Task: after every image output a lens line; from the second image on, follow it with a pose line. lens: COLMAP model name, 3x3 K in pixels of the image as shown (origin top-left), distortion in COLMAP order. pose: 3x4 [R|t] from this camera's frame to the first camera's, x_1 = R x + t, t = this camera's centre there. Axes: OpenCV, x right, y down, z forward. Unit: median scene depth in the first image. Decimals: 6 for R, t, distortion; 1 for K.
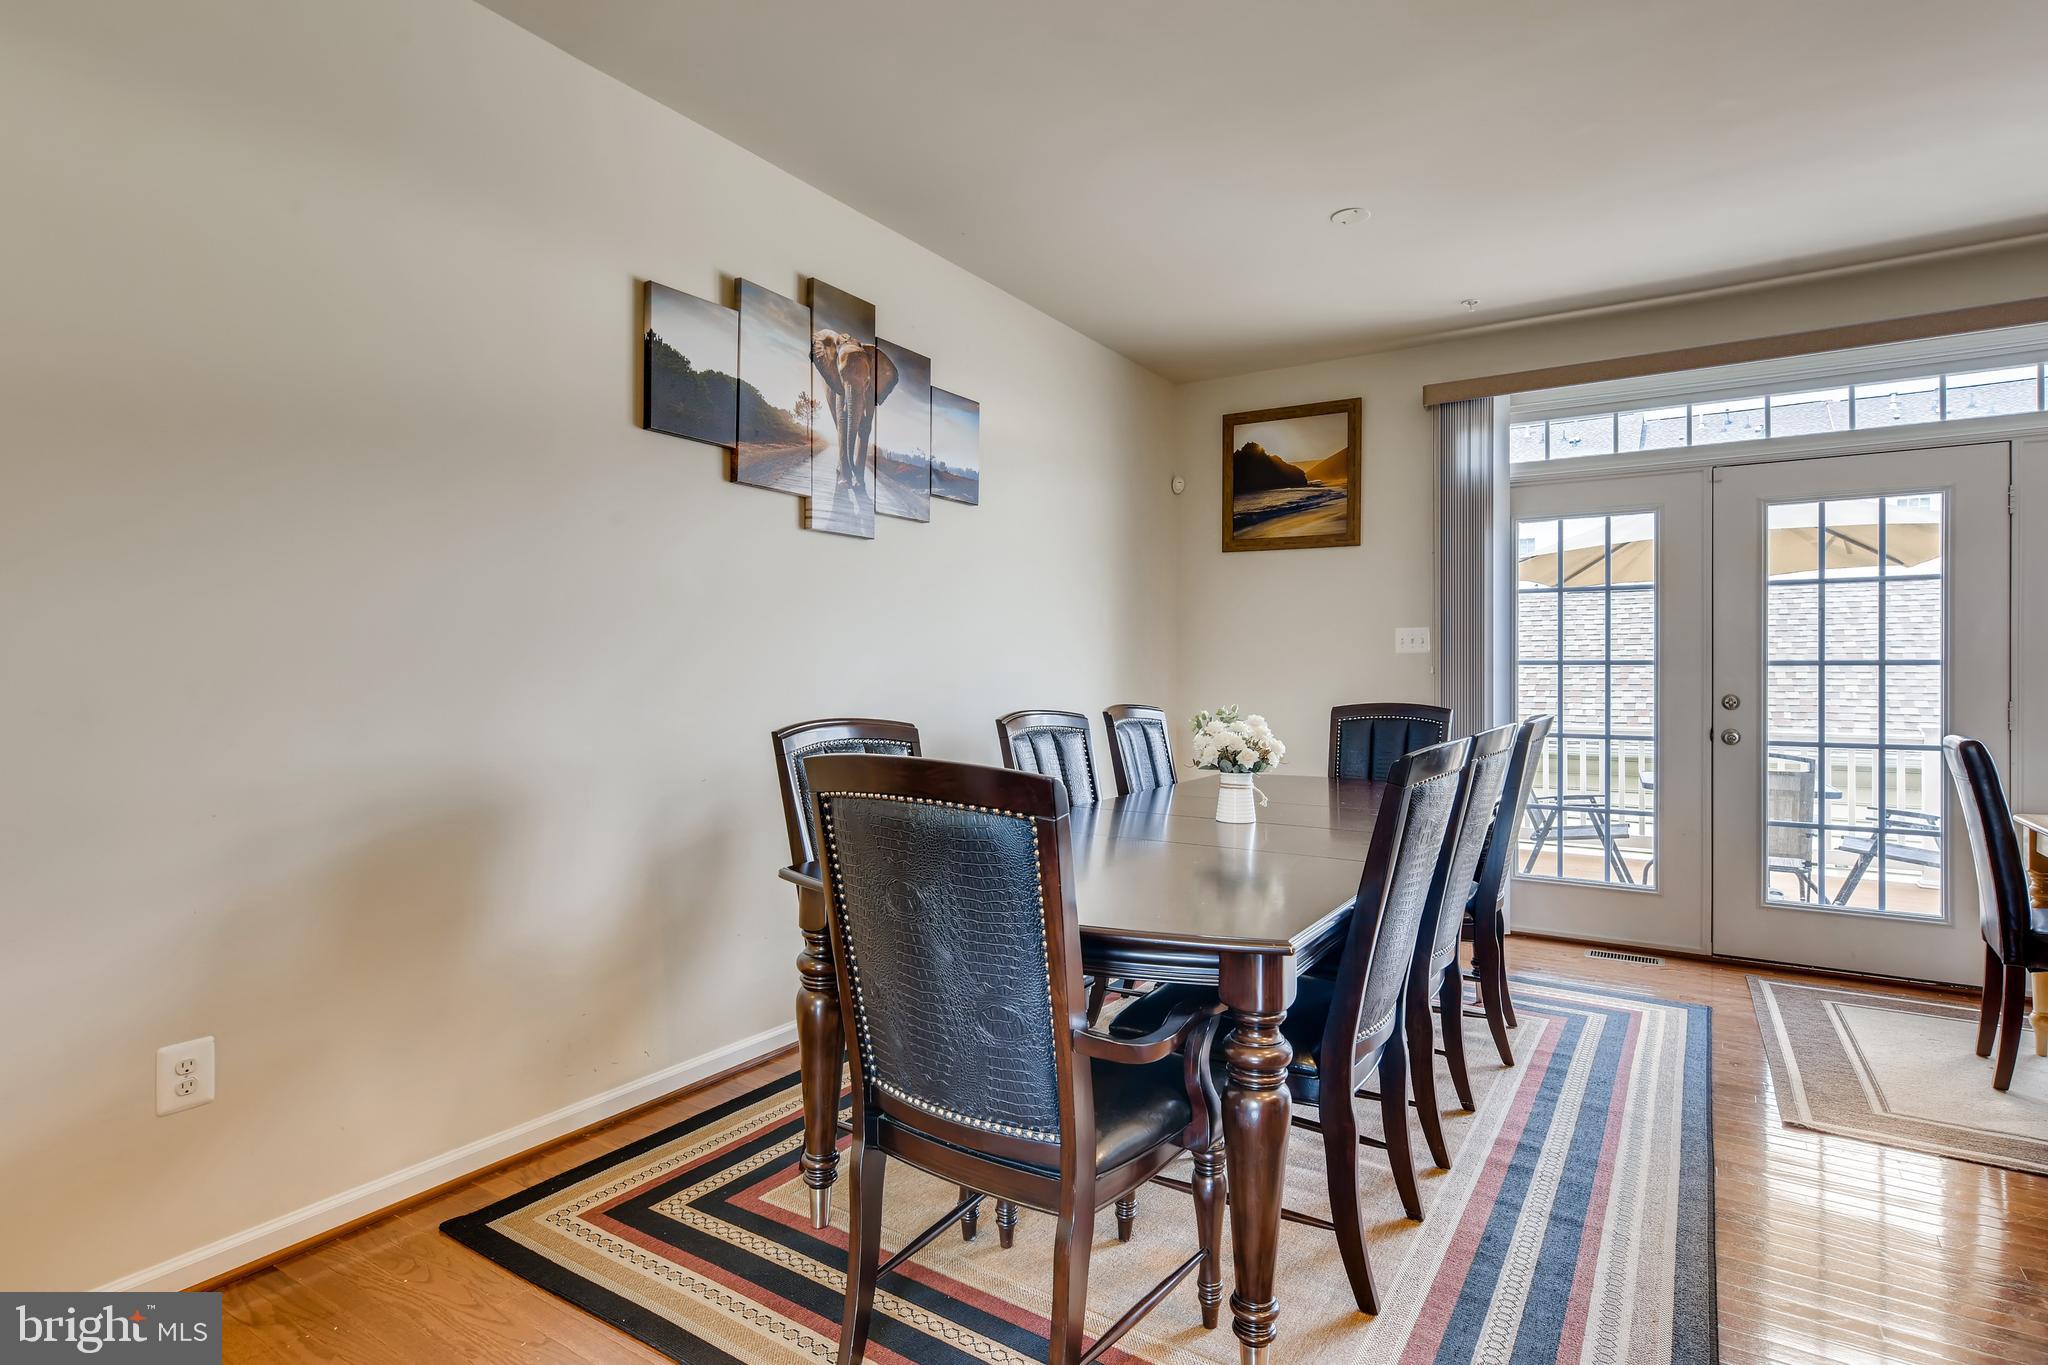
lens RADIAL K [[1026.6, 0, 1037.6], [0, 1026.6, 678.7], [0, 0, 1]] dist [-0.003717, 0.002569]
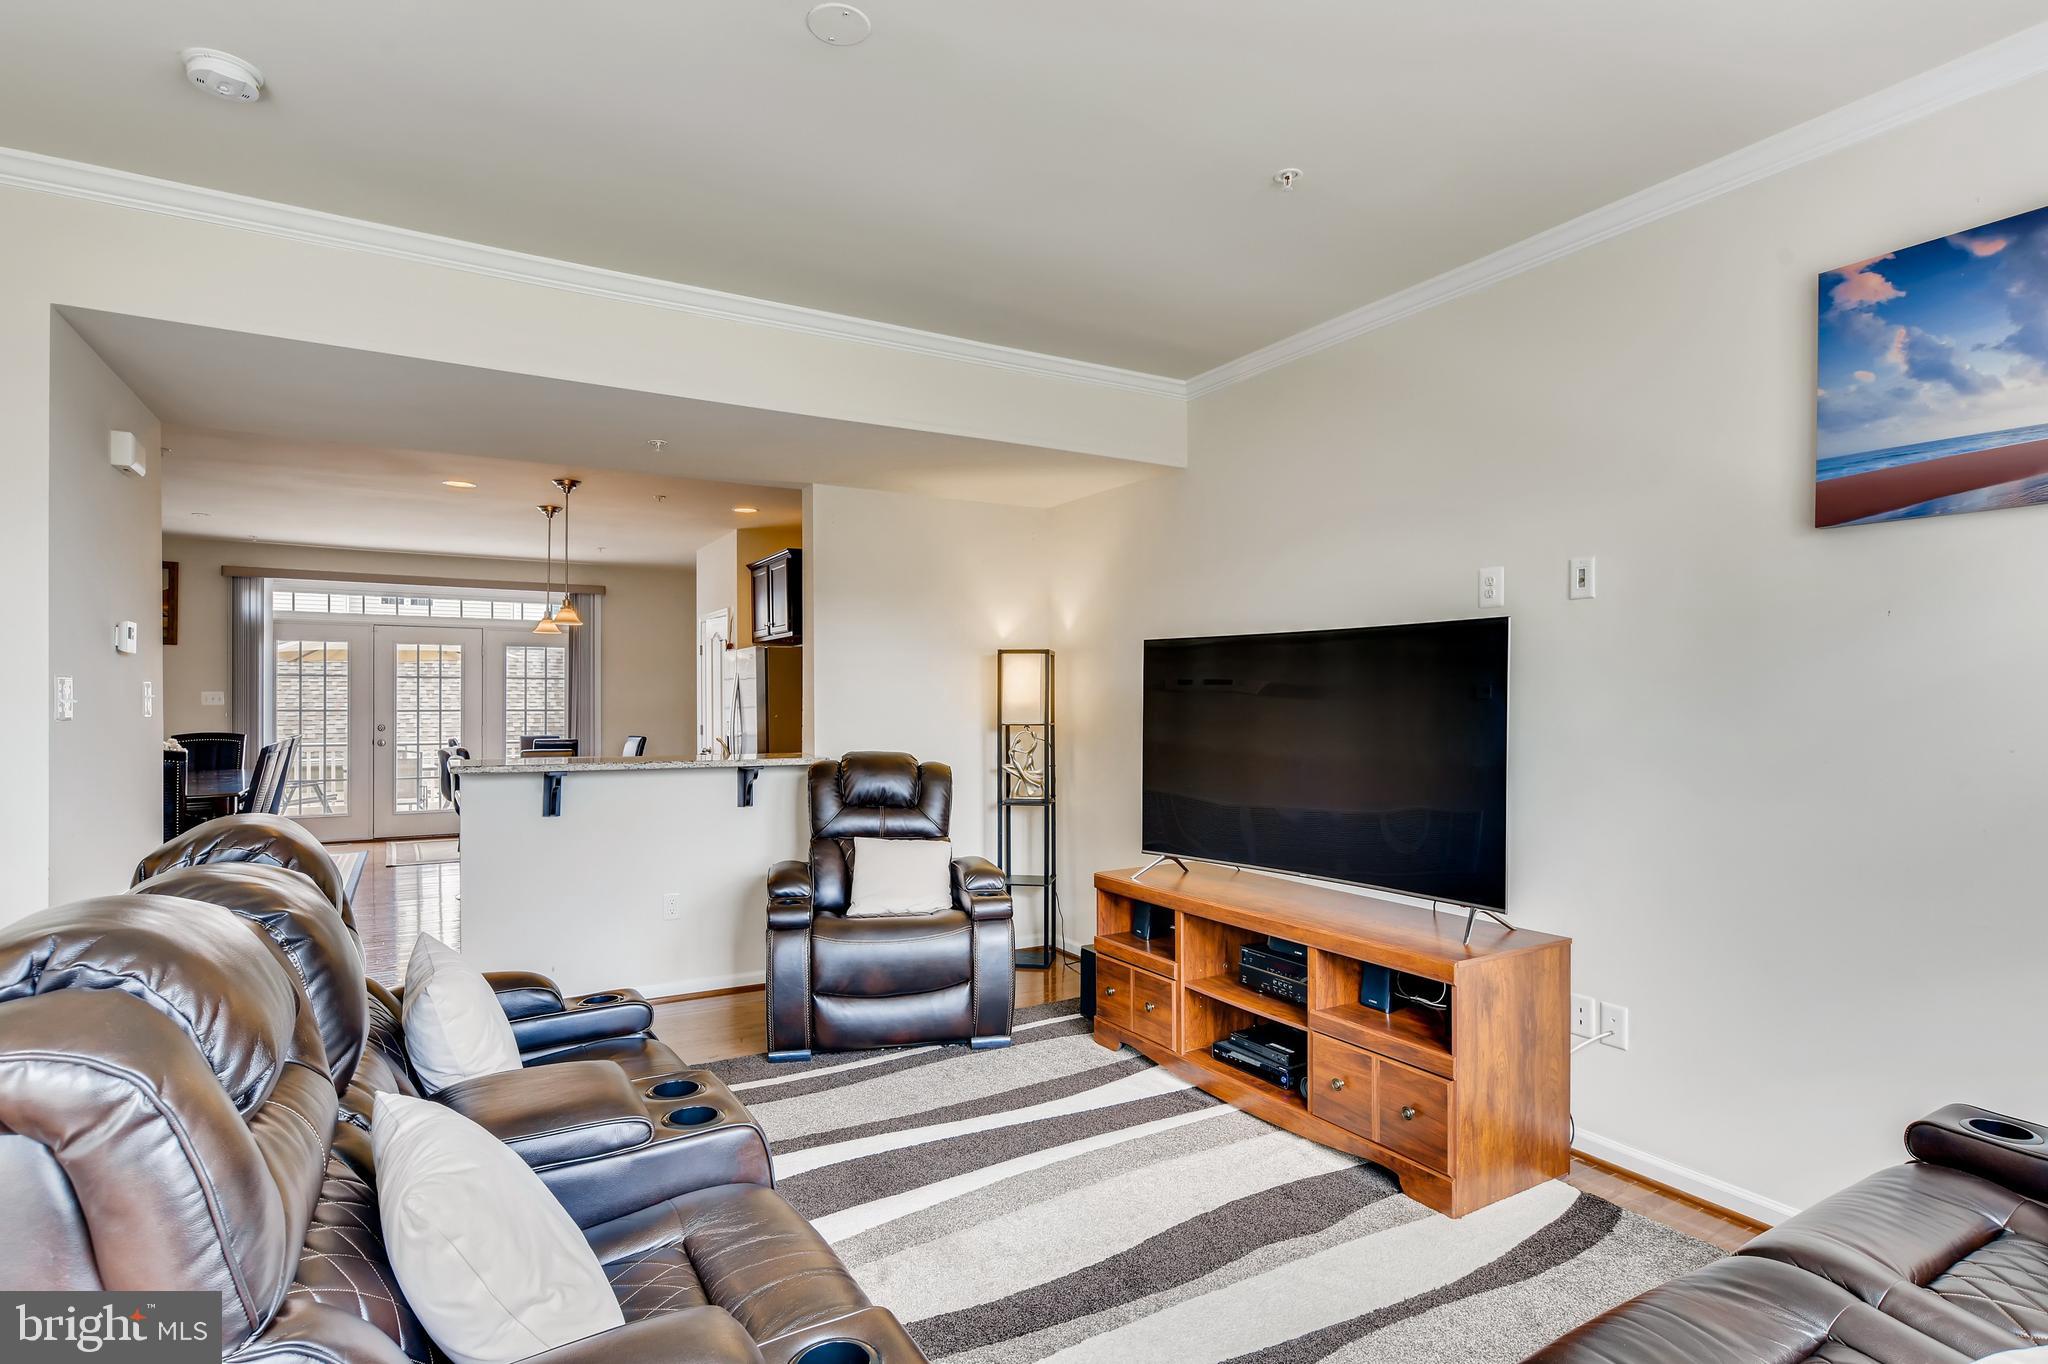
lens RADIAL K [[1026.6, 0, 1022.9], [0, 1026.6, 689.9], [0, 0, 1]] dist [-0.003717, 0.002569]
pose [[0.448456, 0.006138, 0.893784, -0.751115], [0.004575, 0.999948, -0.009162, -0.035306], [-0.893793, 0.008198, 0.448405, -1.347915]]
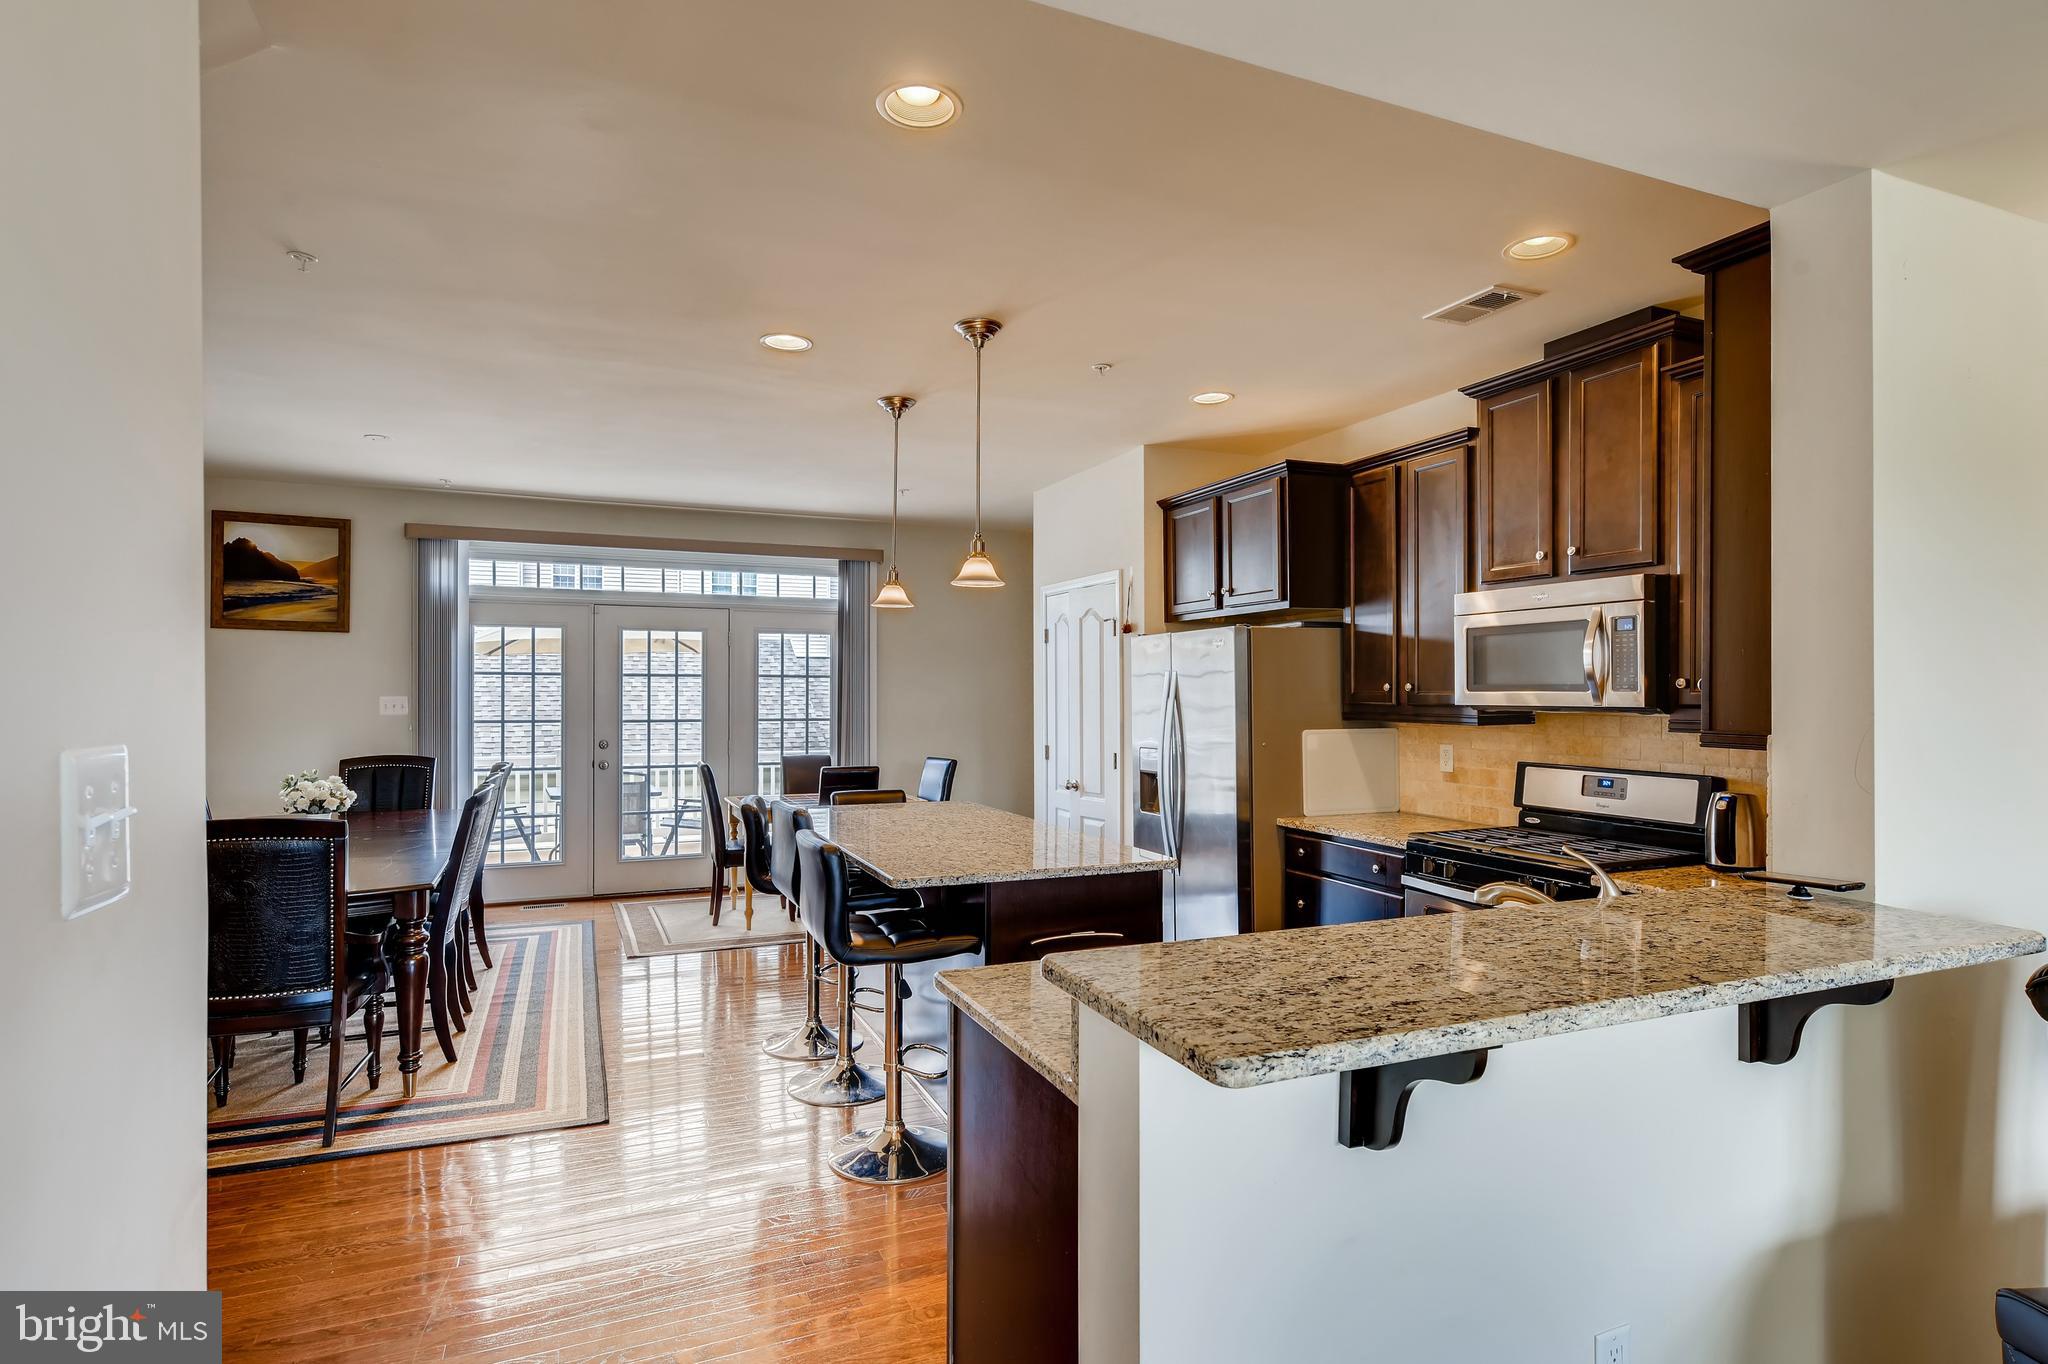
lens RADIAL K [[1026.6, 0, 1018.4], [0, 1026.6, 682.5], [0, 0, 1]] dist [-0.003717, 0.002569]
pose [[0.556789, 0.004706, 0.830641, -0.358026], [0.003938, 0.999958, -0.008304, -0.063802], [-0.830645, 0.007894, 0.556747, -0.523961]]
